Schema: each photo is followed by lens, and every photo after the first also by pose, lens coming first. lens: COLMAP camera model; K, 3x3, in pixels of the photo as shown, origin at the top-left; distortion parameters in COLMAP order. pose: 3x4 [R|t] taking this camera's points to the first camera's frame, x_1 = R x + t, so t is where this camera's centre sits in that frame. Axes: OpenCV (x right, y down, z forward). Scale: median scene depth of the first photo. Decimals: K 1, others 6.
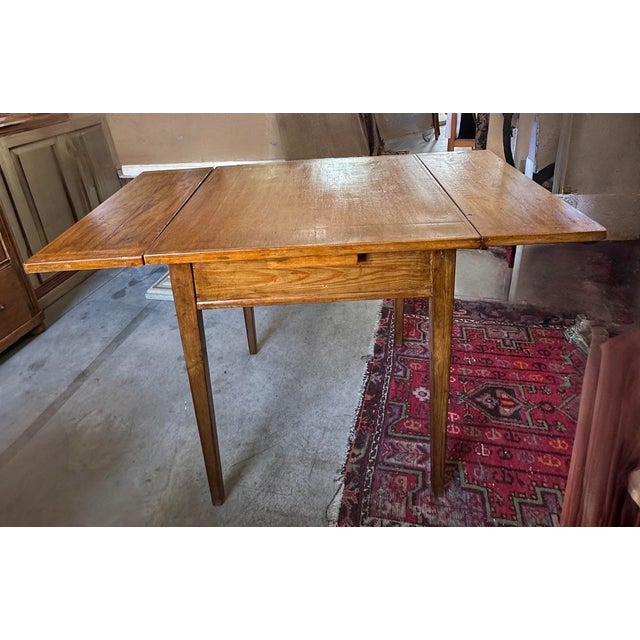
lens RADIAL K [[420.9, 0, 324.0], [0, 420.9, 225.7], [0, 0, 1]] dist [-0.048707, 0.022754]
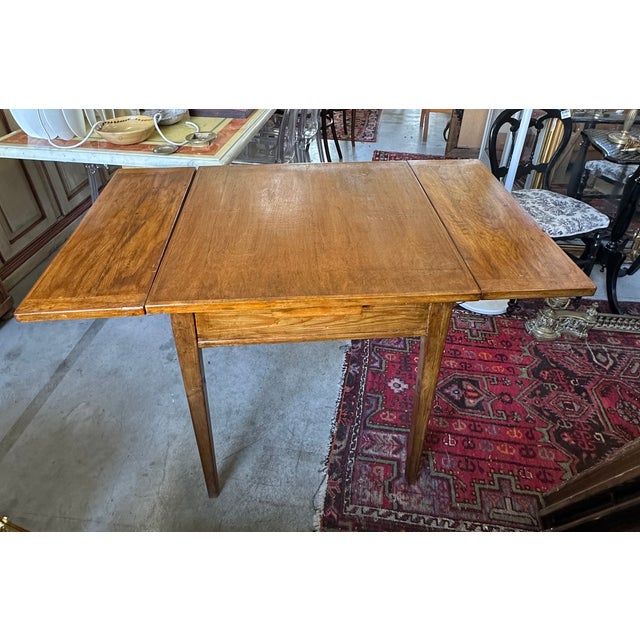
lens RADIAL K [[419.8, 0, 321.0], [0, 419.8, 247.1], [0, 0, 1]] dist [-0.051733, 0.027586]
pose [[0.995631, 0.016745, 0.091863, -0.077559], [-0.034067, 0.981119, 0.190381, -0.175819], [-0.086941, -0.192679, 0.977403, 0.029441]]
